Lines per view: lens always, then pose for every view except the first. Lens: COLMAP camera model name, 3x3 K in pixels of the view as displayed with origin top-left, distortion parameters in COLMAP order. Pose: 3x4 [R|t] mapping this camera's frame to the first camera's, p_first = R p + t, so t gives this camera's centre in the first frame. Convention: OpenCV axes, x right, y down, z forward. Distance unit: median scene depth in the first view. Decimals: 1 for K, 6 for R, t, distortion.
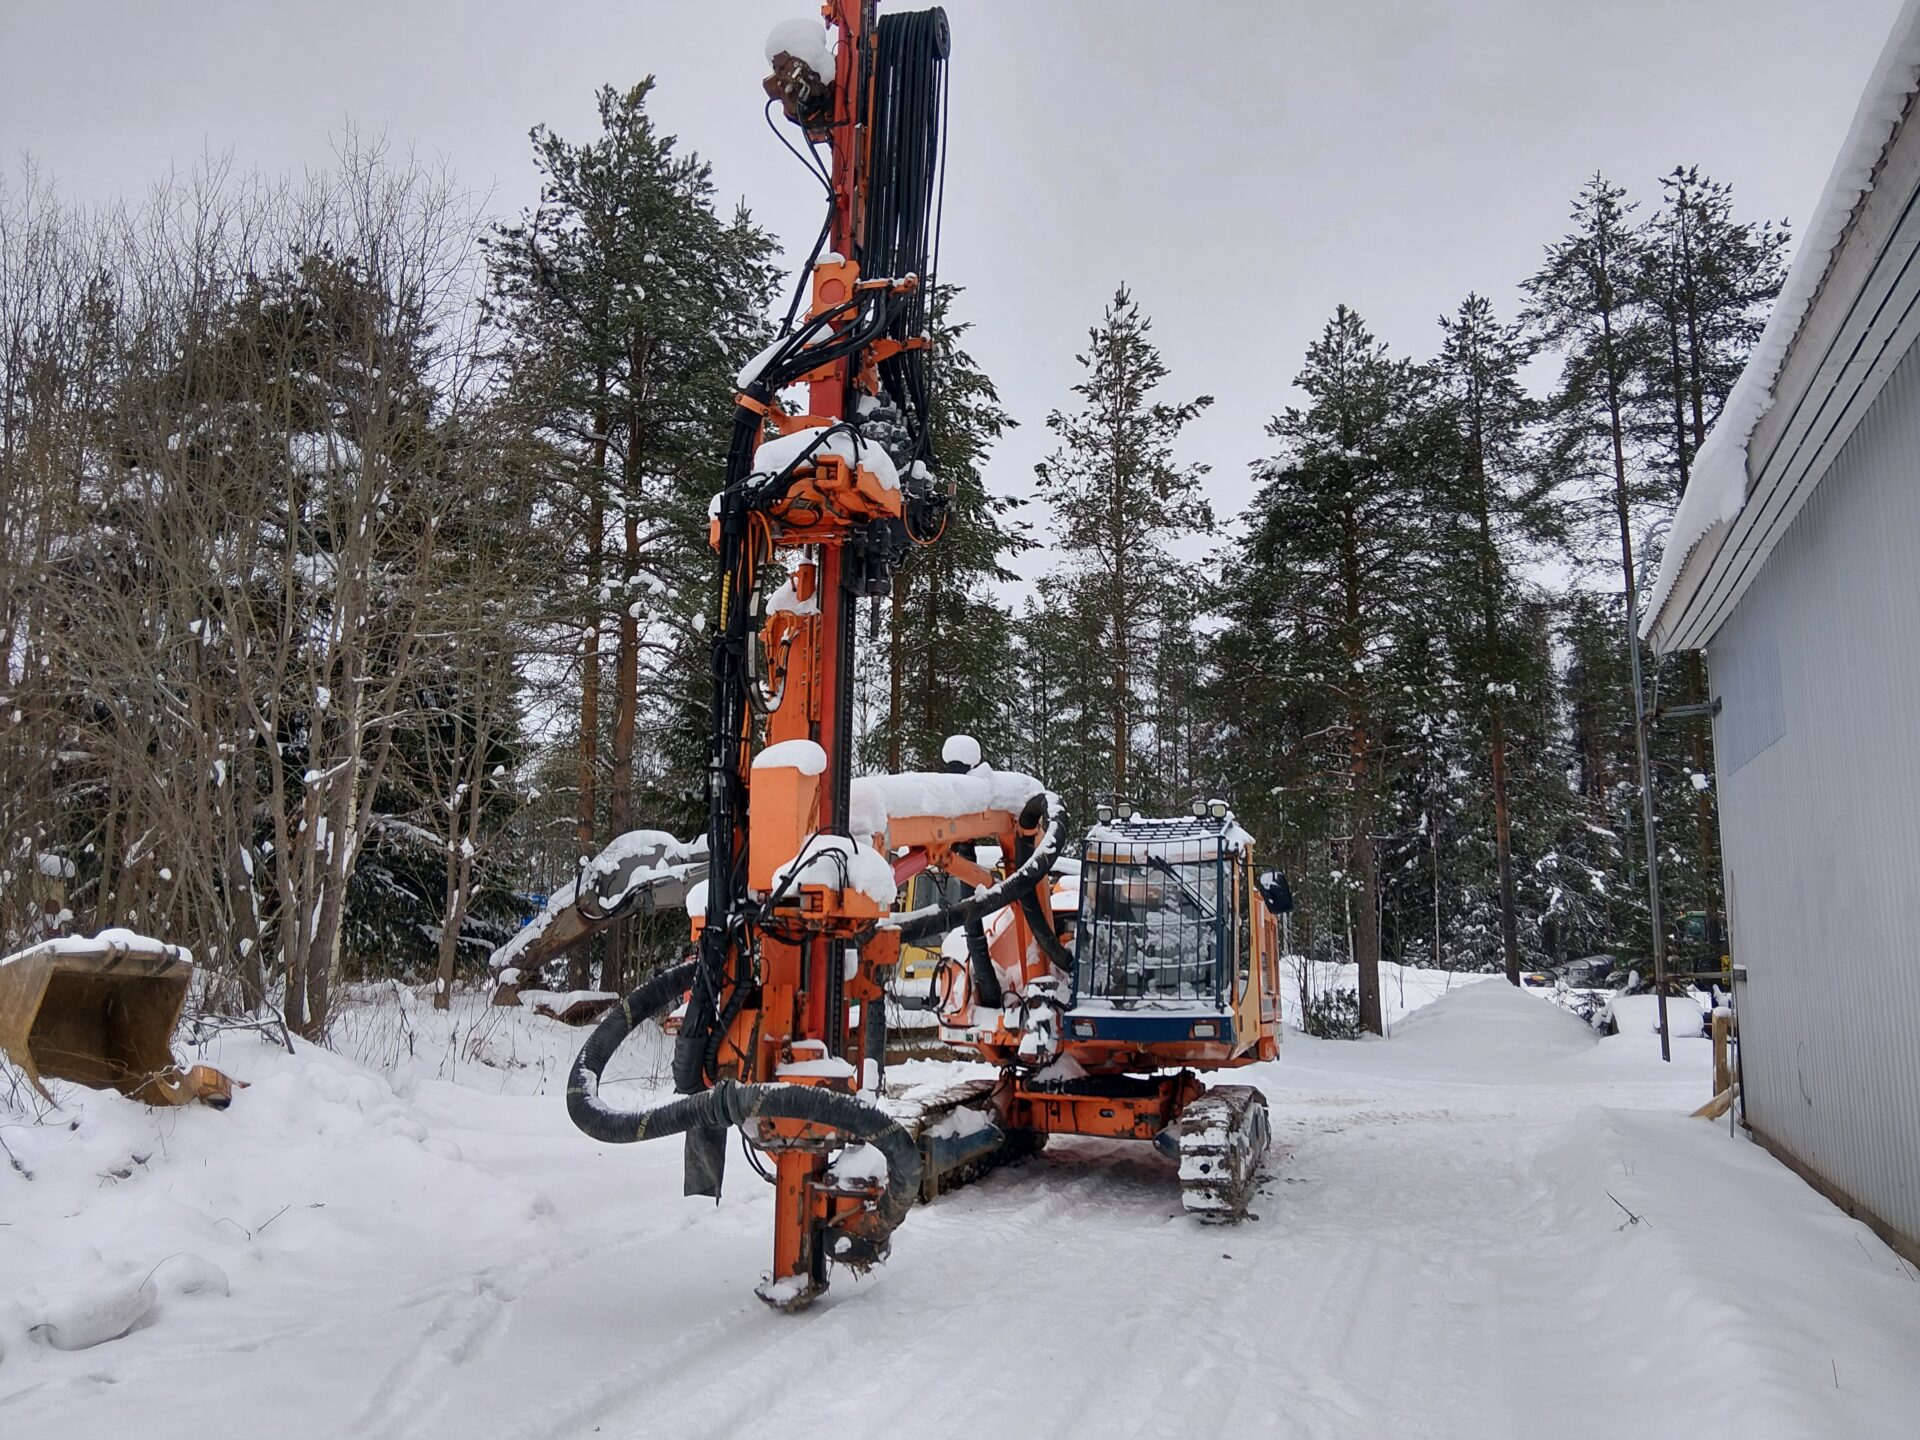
lens RADIAL K [[1450.6, 0, 960.2], [0, 1450.6, 708.4], [0, 0, 1]] dist [0.134215, -0.231411]
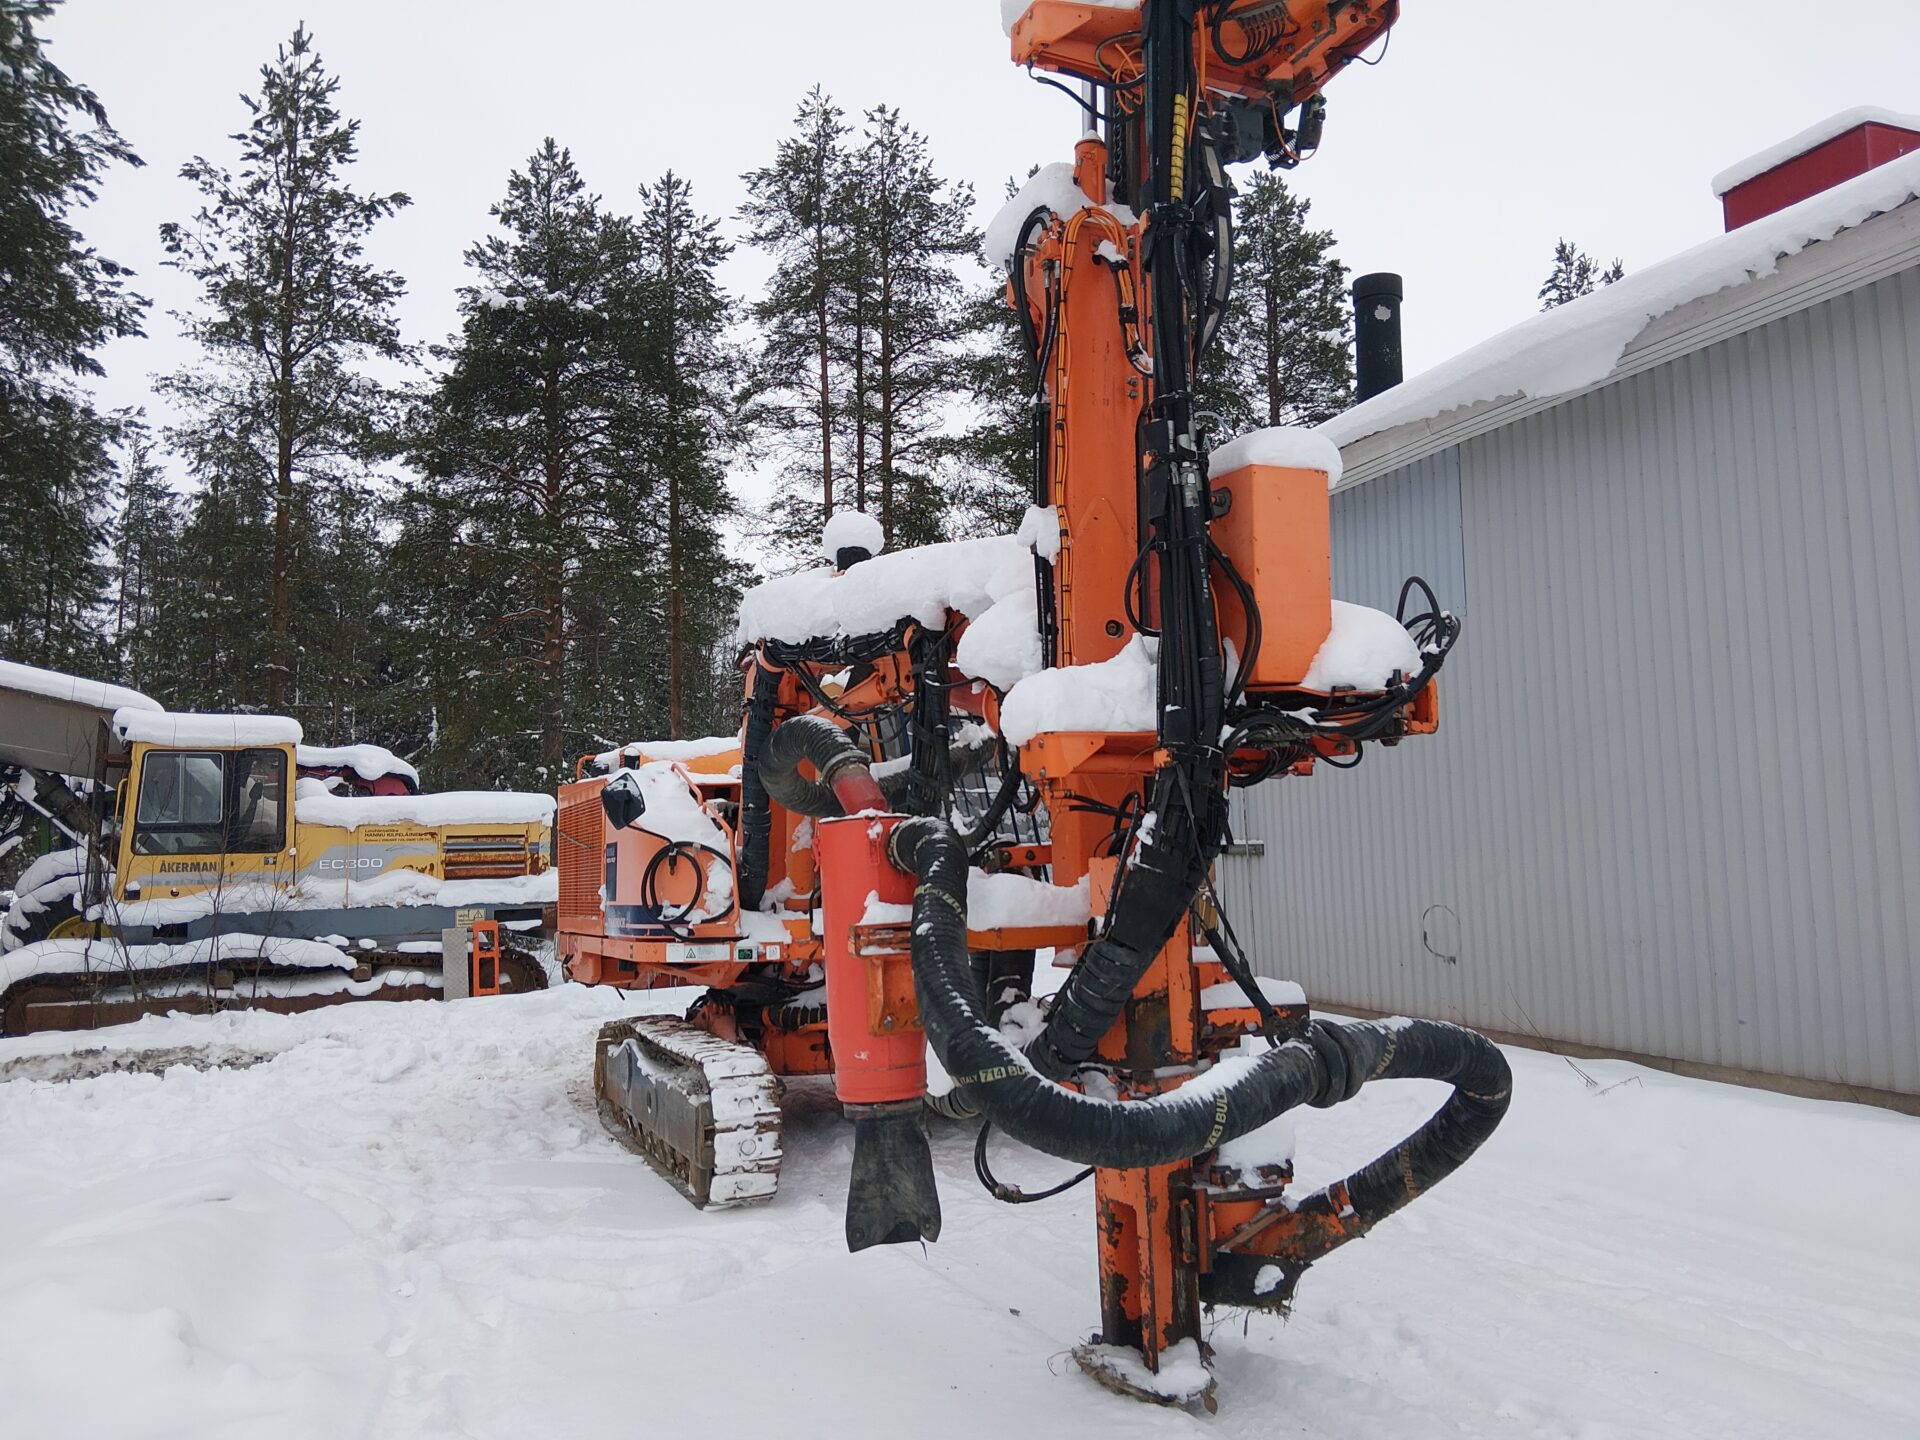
lens RADIAL K [[1432.3, 0, 959.9], [0, 1432.3, 746.5], [0, 0, 1]] dist [0.048445, -0.116733]
pose [[0.735710, 0.034118, 0.676437, -0.138903], [-0.086062, 0.995344, 0.043400, 0.033955], [-0.671807, -0.090145, 0.735221, 0.166368]]
